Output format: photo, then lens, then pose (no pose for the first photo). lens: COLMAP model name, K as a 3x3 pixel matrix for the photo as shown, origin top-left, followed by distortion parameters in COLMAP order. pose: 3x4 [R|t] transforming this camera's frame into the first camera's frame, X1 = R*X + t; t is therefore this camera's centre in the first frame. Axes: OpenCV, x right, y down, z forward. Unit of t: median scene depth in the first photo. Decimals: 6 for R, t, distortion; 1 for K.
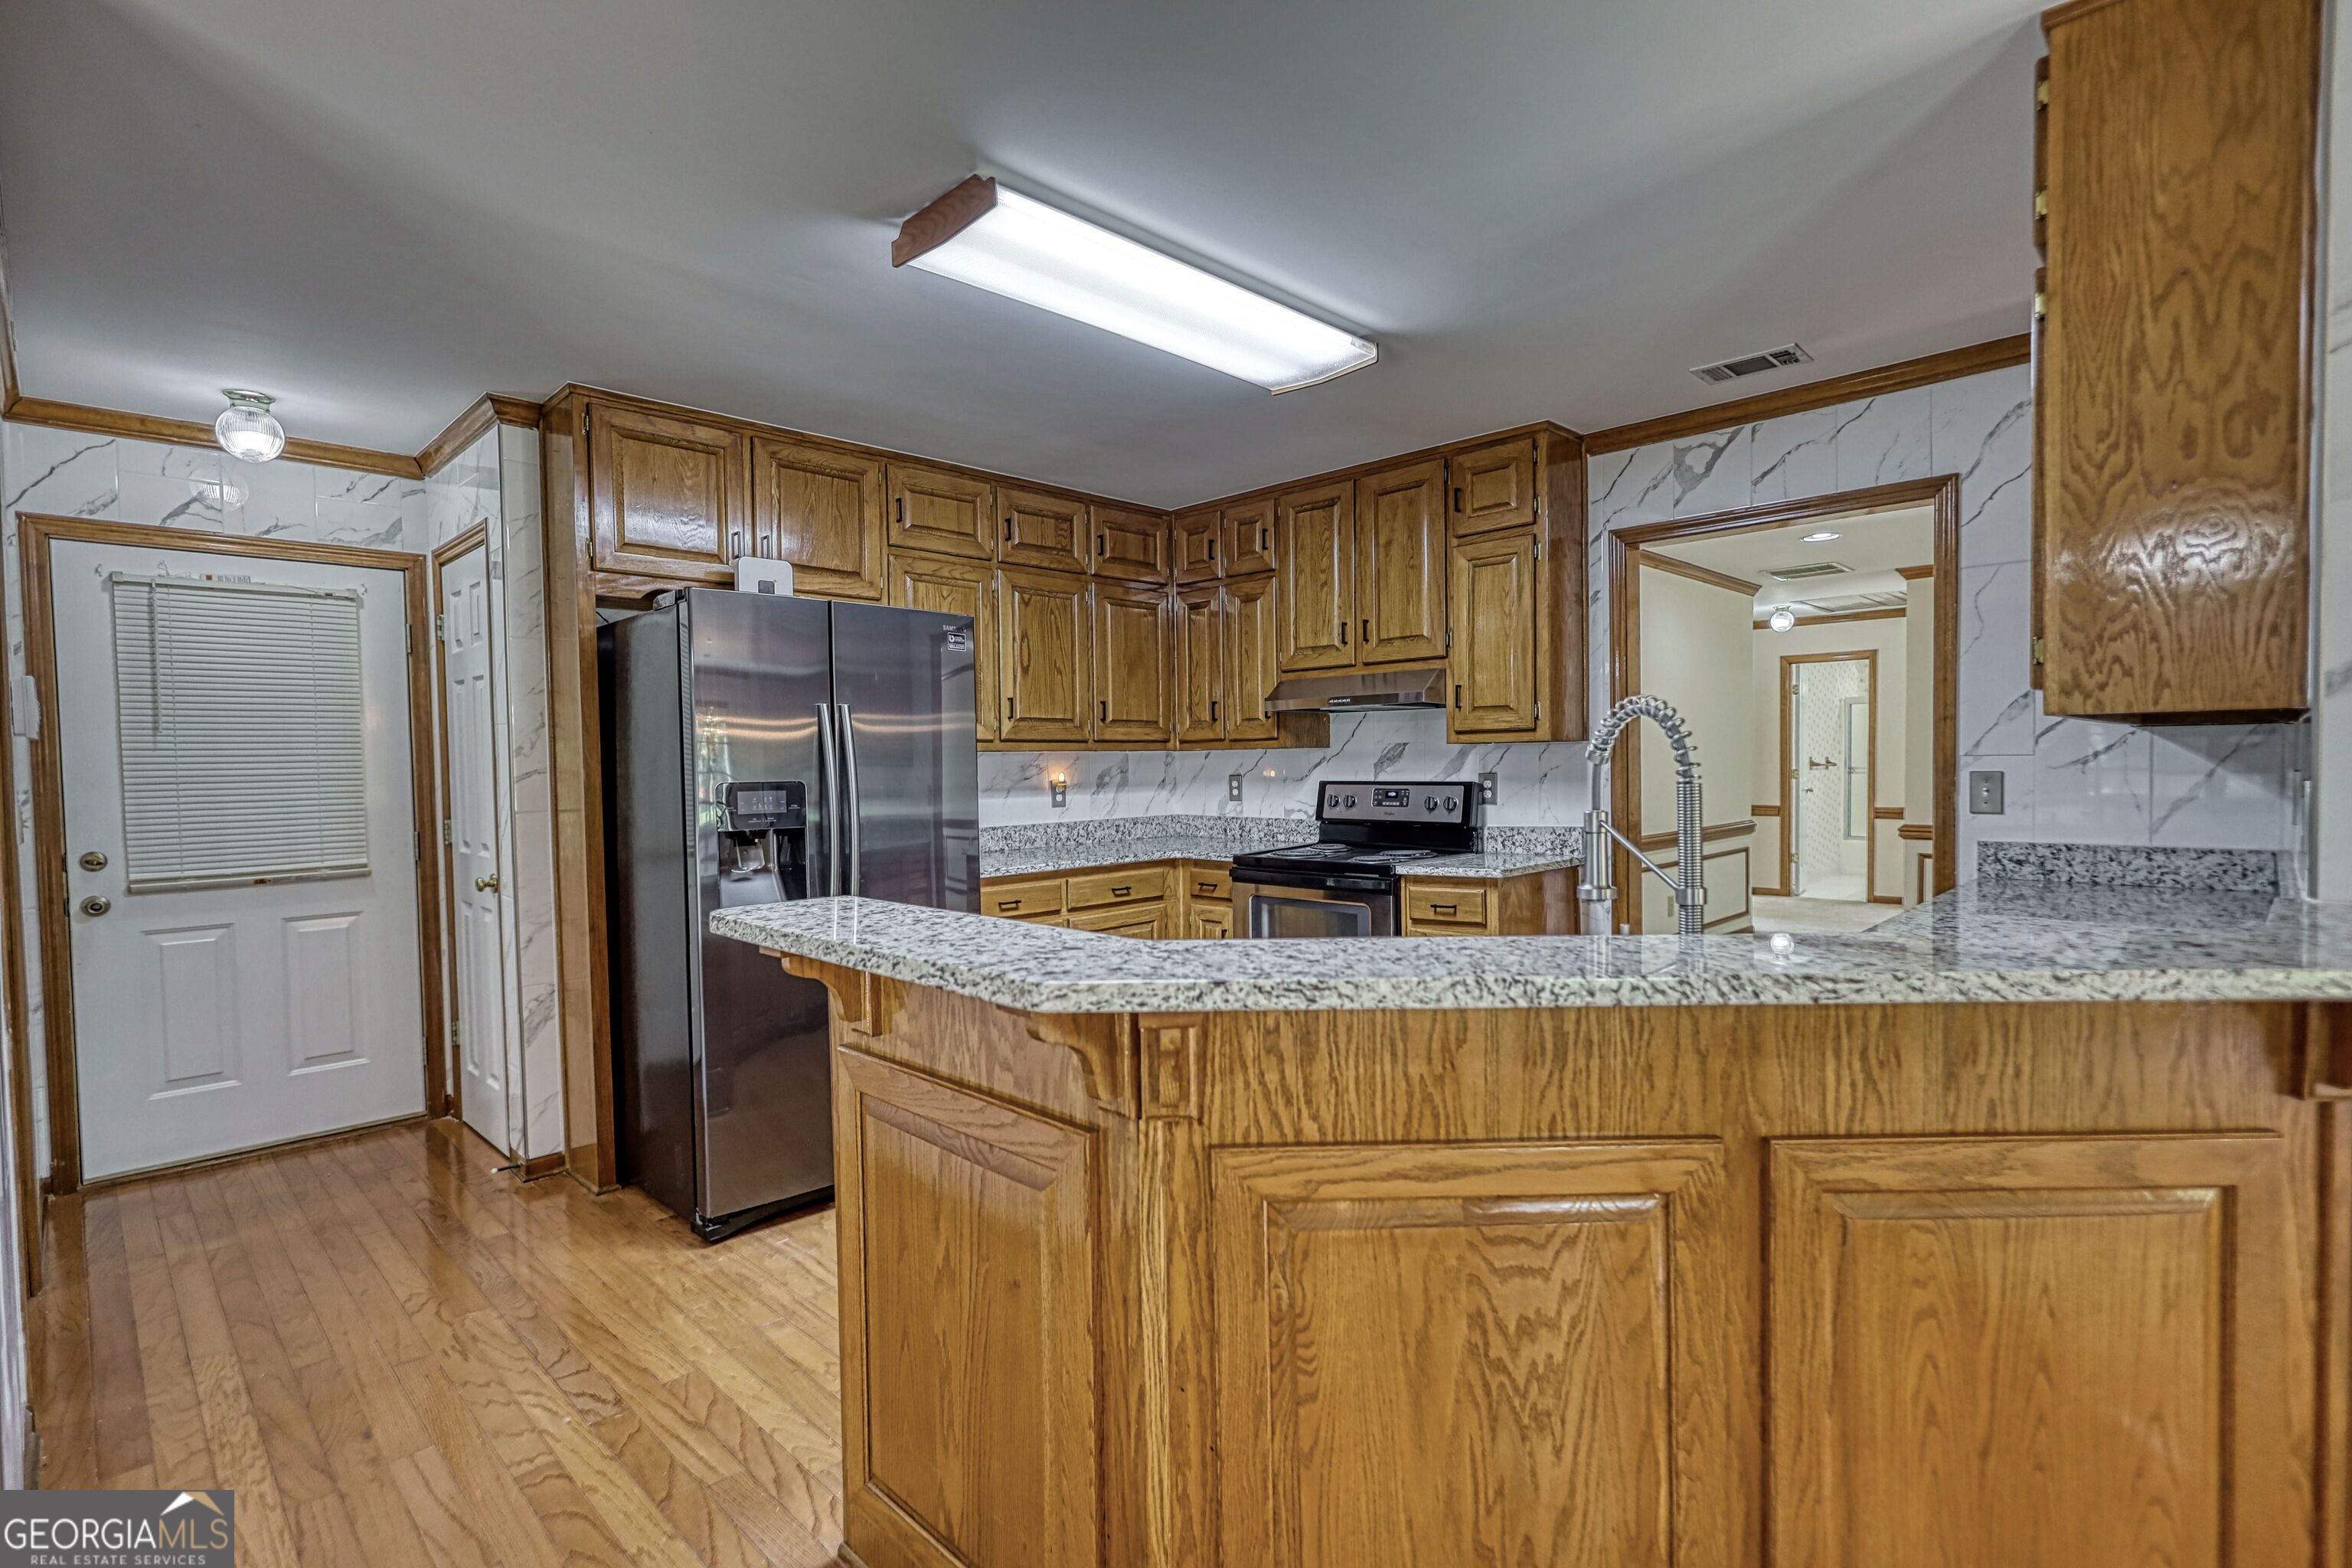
lens RADIAL K [[1096.4, 0, 1170.4], [0, 1096.4, 801.0], [0, 0, 1]] dist [0.001072, -0.000763]
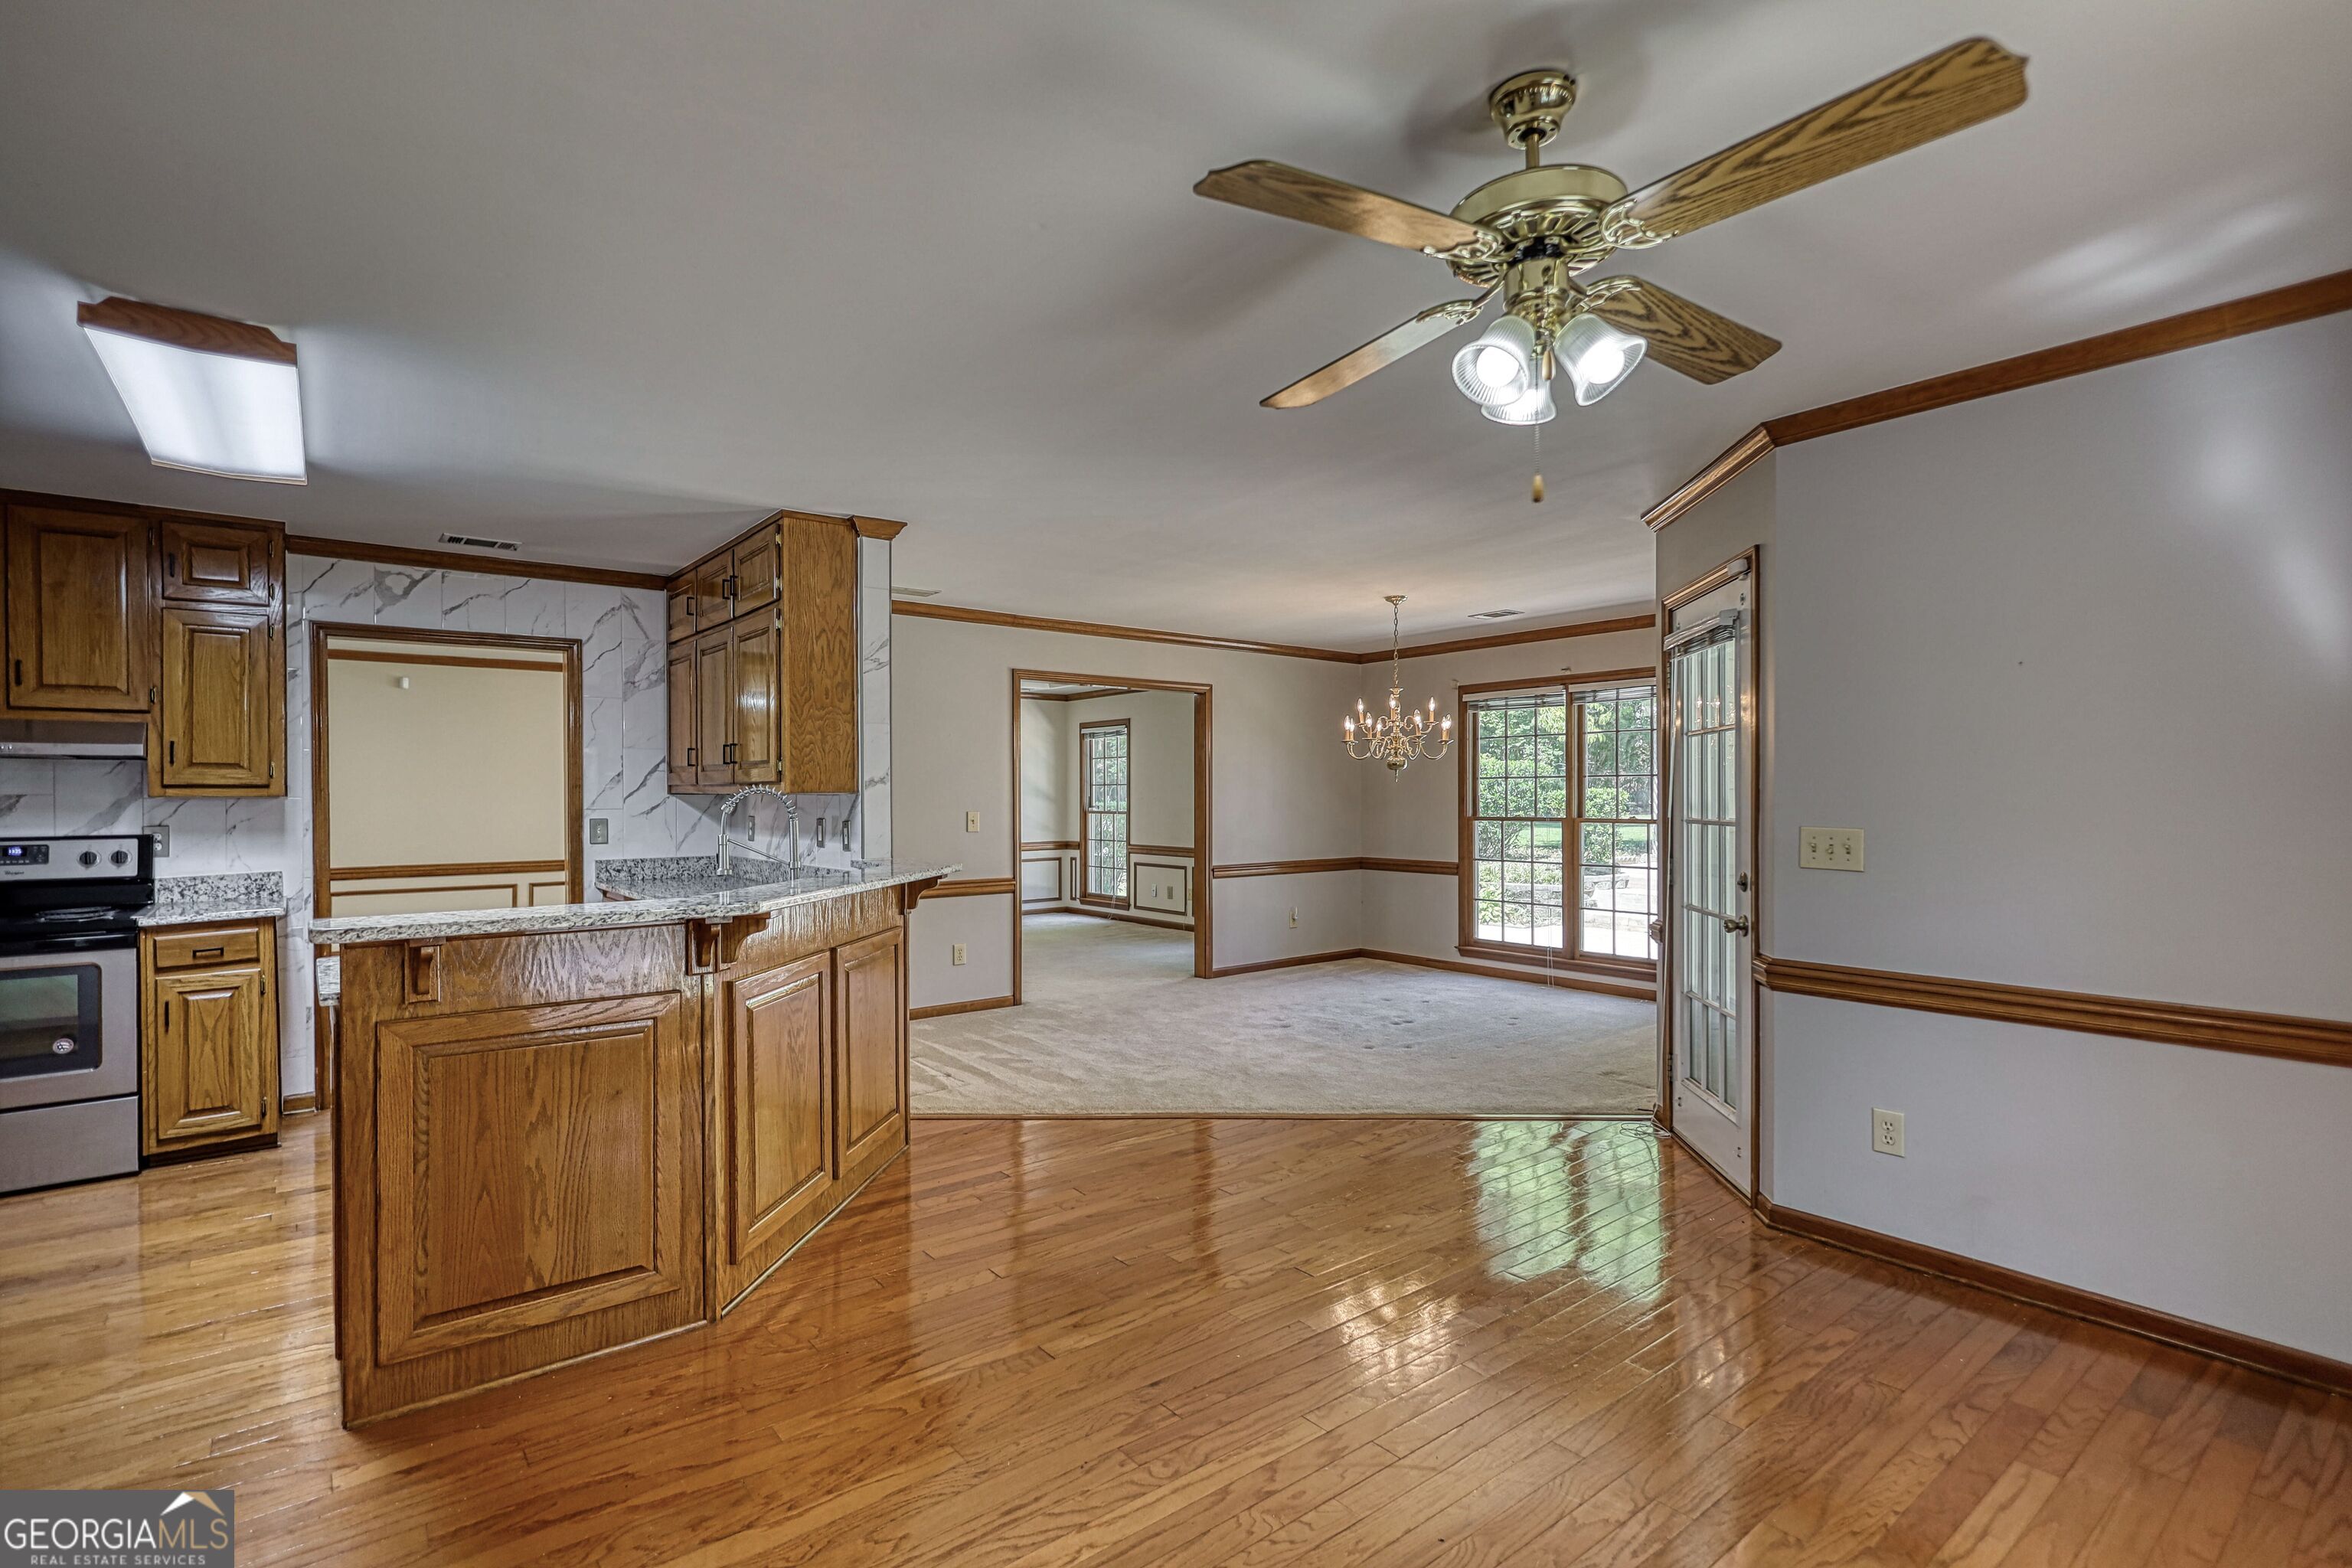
lens RADIAL K [[1096.4, 0, 1164.8], [0, 1096.4, 794.4], [0, 0, 1]] dist [0.001072, -0.000763]
pose [[0.123099, 0.015543, 0.992273, -0.701790], [0.040771, 0.998954, -0.020705, 0.005297], [-0.991557, 0.043005, 0.122337, -0.061148]]
